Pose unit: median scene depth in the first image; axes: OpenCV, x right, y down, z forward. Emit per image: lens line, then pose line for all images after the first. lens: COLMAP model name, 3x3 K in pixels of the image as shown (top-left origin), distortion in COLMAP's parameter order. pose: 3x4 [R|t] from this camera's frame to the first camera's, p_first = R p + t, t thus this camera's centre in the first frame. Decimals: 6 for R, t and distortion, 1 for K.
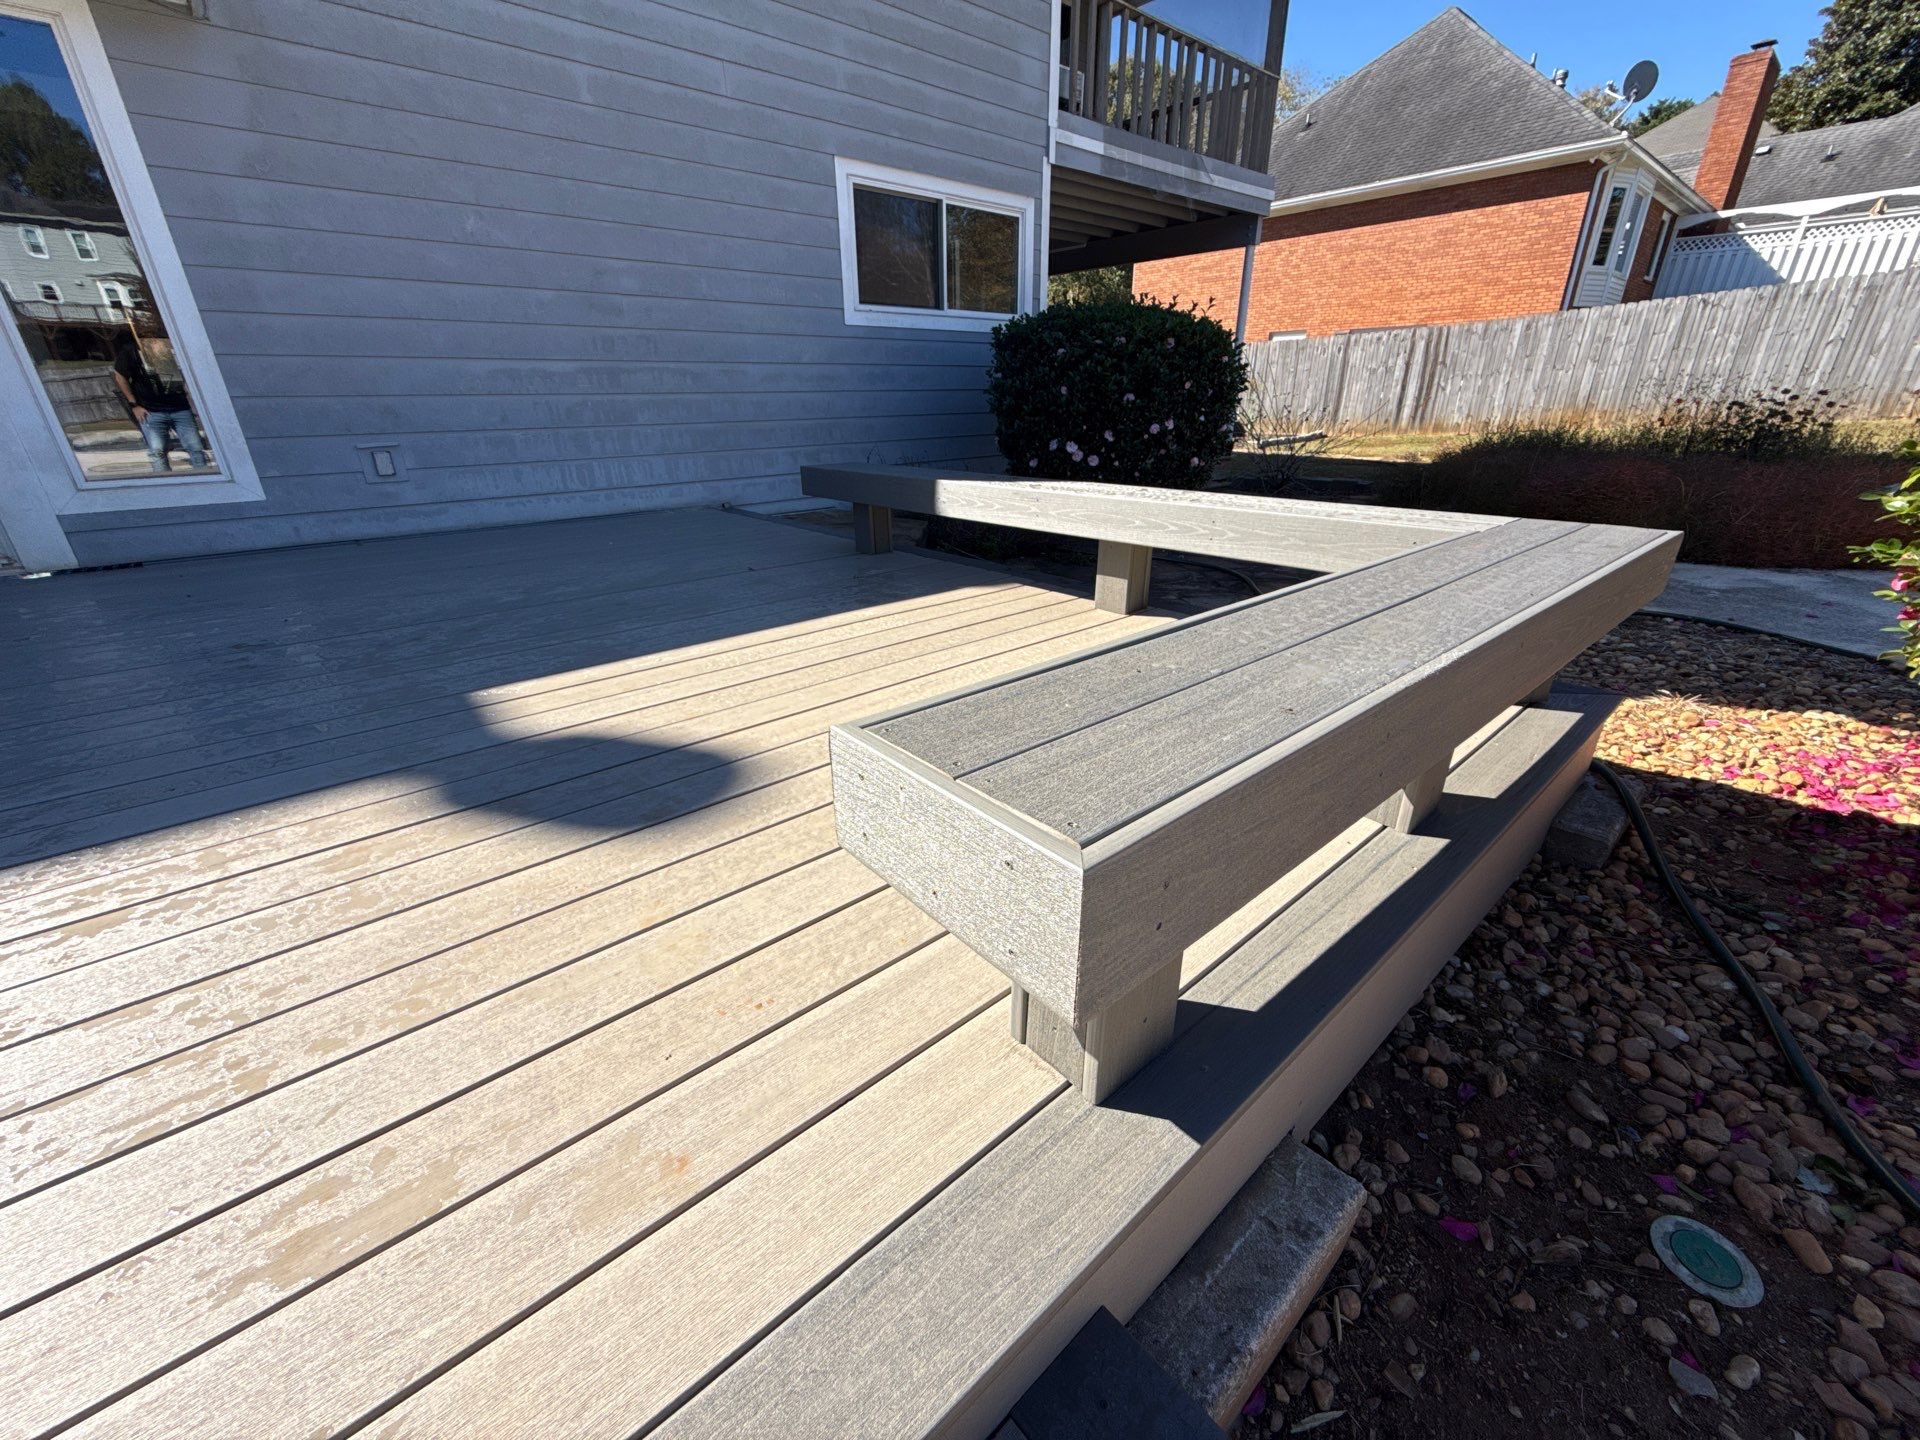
lens RADIAL K [[762.1, 0, 962.9], [0, 762.1, 720.7], [0, 0, 1]] dist [0.000912, -0.000547]
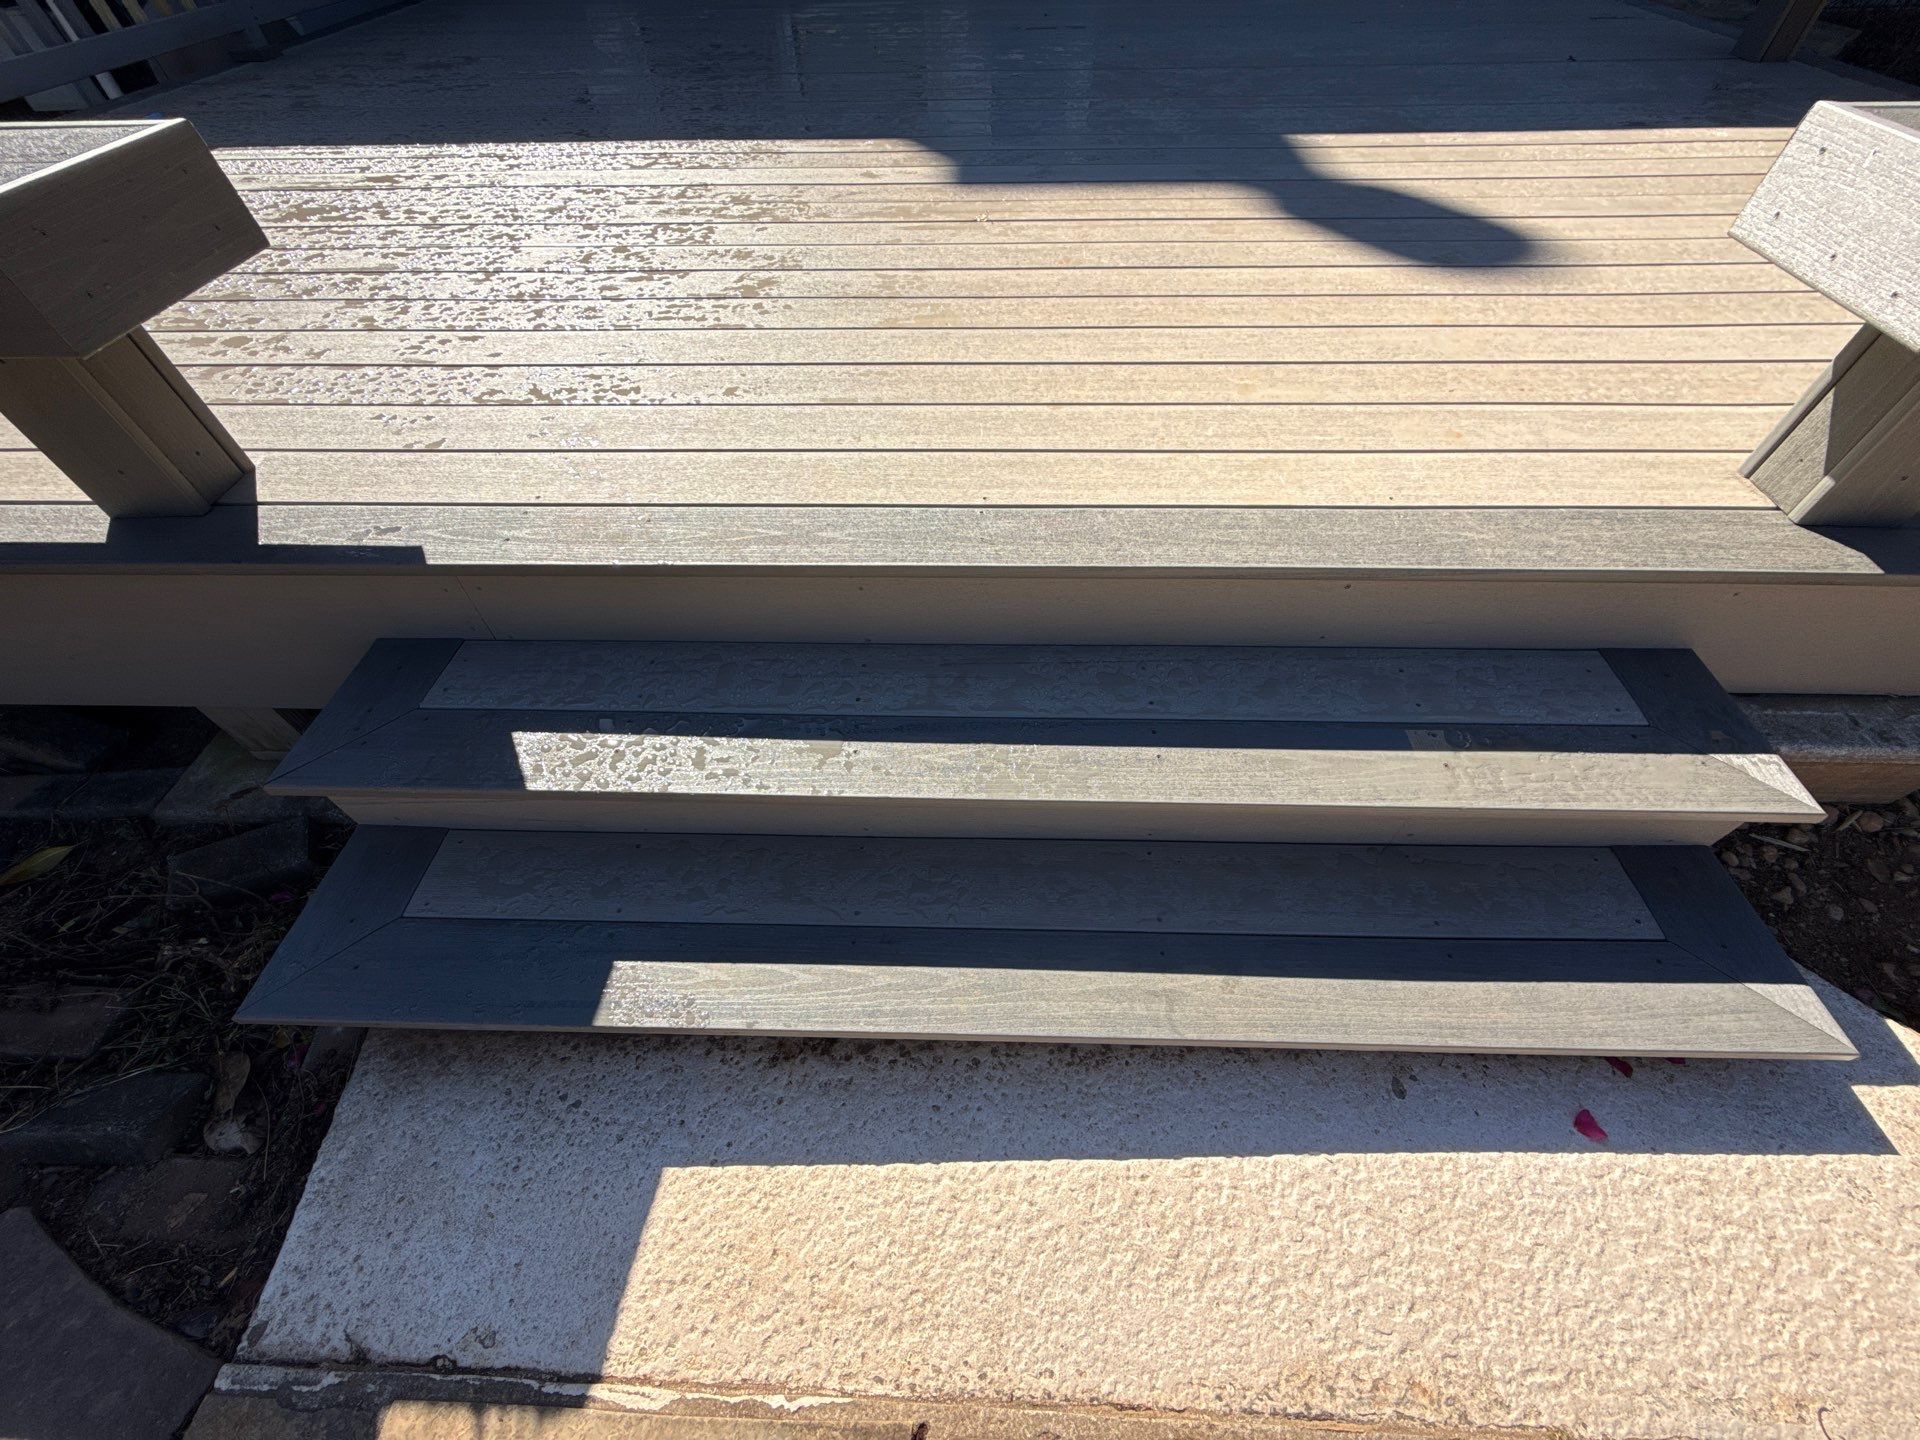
lens RADIAL K [[762.1, 0, 956.5], [0, 762.1, 725.1], [0, 0, 1]] dist [0.000912, -0.000547]
pose [[0.732393, 0.522516, -0.436551, -0.015823], [-0.256281, 0.805556, 0.534228, 0.059229], [0.630809, -0.279385, 0.723895, -0.114721]]
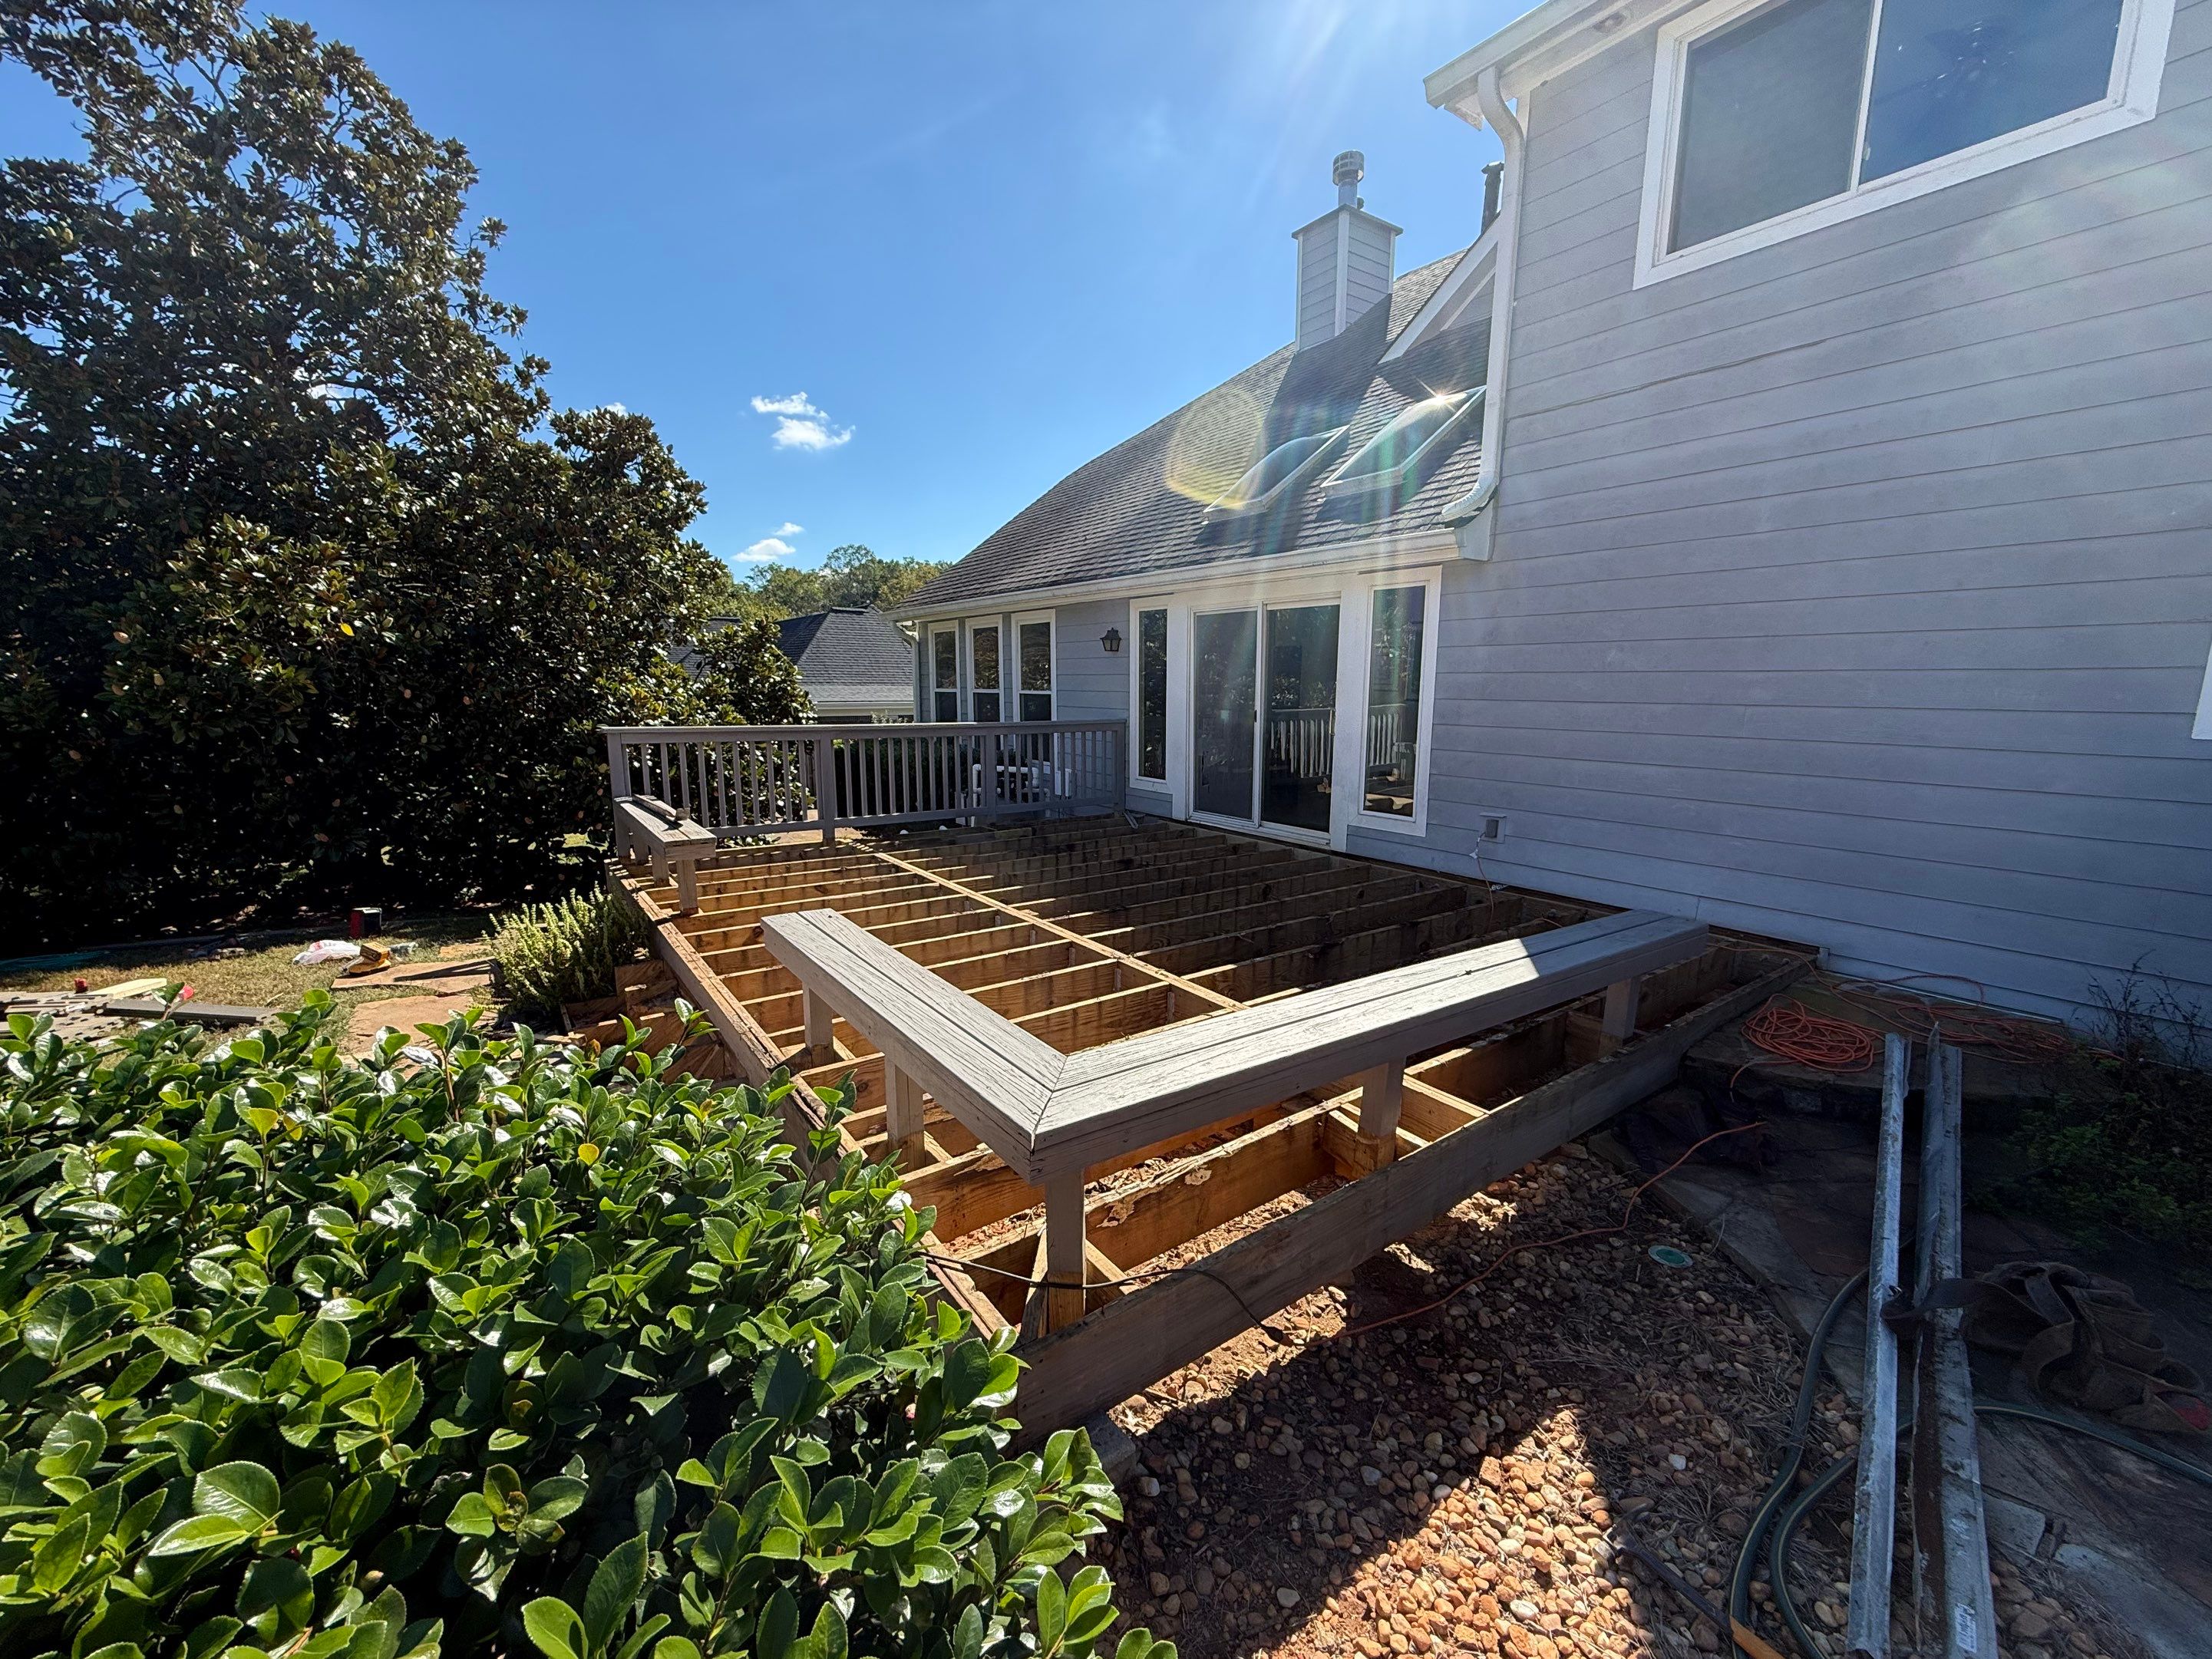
lens RADIAL K [[877.9, 0, 1097.1], [0, 877.9, 831.0], [0, 0, 1]] dist [0.000912, -0.000547]
pose [[-0.100159, 0.173886, -0.979659, 0.501415], [-0.399496, 0.894729, 0.199656, -0.234174], [0.911247, 0.411367, -0.020149, 0.269675]]
